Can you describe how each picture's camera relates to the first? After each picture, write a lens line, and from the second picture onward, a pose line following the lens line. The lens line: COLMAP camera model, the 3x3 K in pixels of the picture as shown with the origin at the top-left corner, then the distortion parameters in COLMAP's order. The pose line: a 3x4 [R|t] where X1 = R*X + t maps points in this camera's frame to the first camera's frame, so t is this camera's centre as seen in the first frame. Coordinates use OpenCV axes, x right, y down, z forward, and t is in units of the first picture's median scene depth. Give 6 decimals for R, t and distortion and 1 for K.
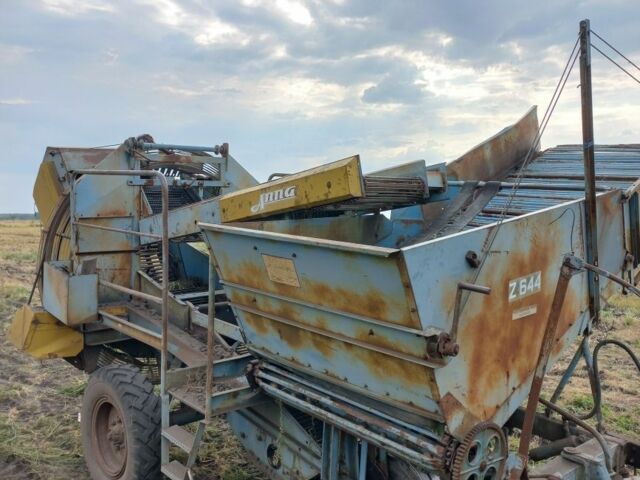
lens RADIAL K [[612.0, 0, 323.5], [0, 612.0, 242.4], [0, 0, 1]] dist [0.102310, -0.145064]
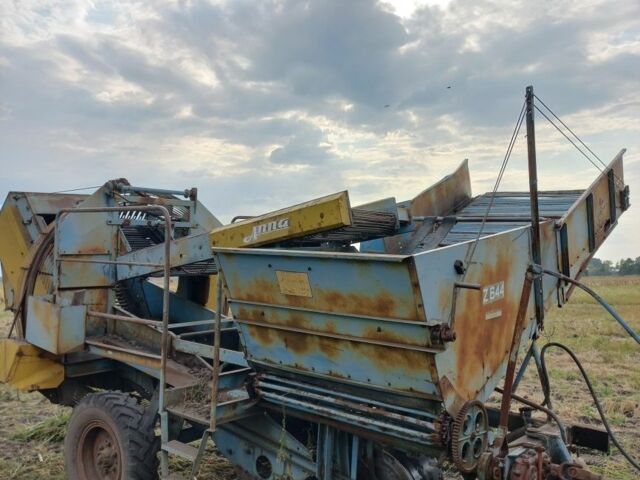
lens RADIAL K [[611.7, 0, 320.0], [0, 611.7, 240.0], [0, 0, 1]] dist [0.099737, -0.136662]
pose [[0.989971, -0.001867, 0.141255, -0.156230], [0.015714, 0.995163, -0.096972, 0.064784], [-0.140391, 0.098219, 0.985212, -0.146078]]
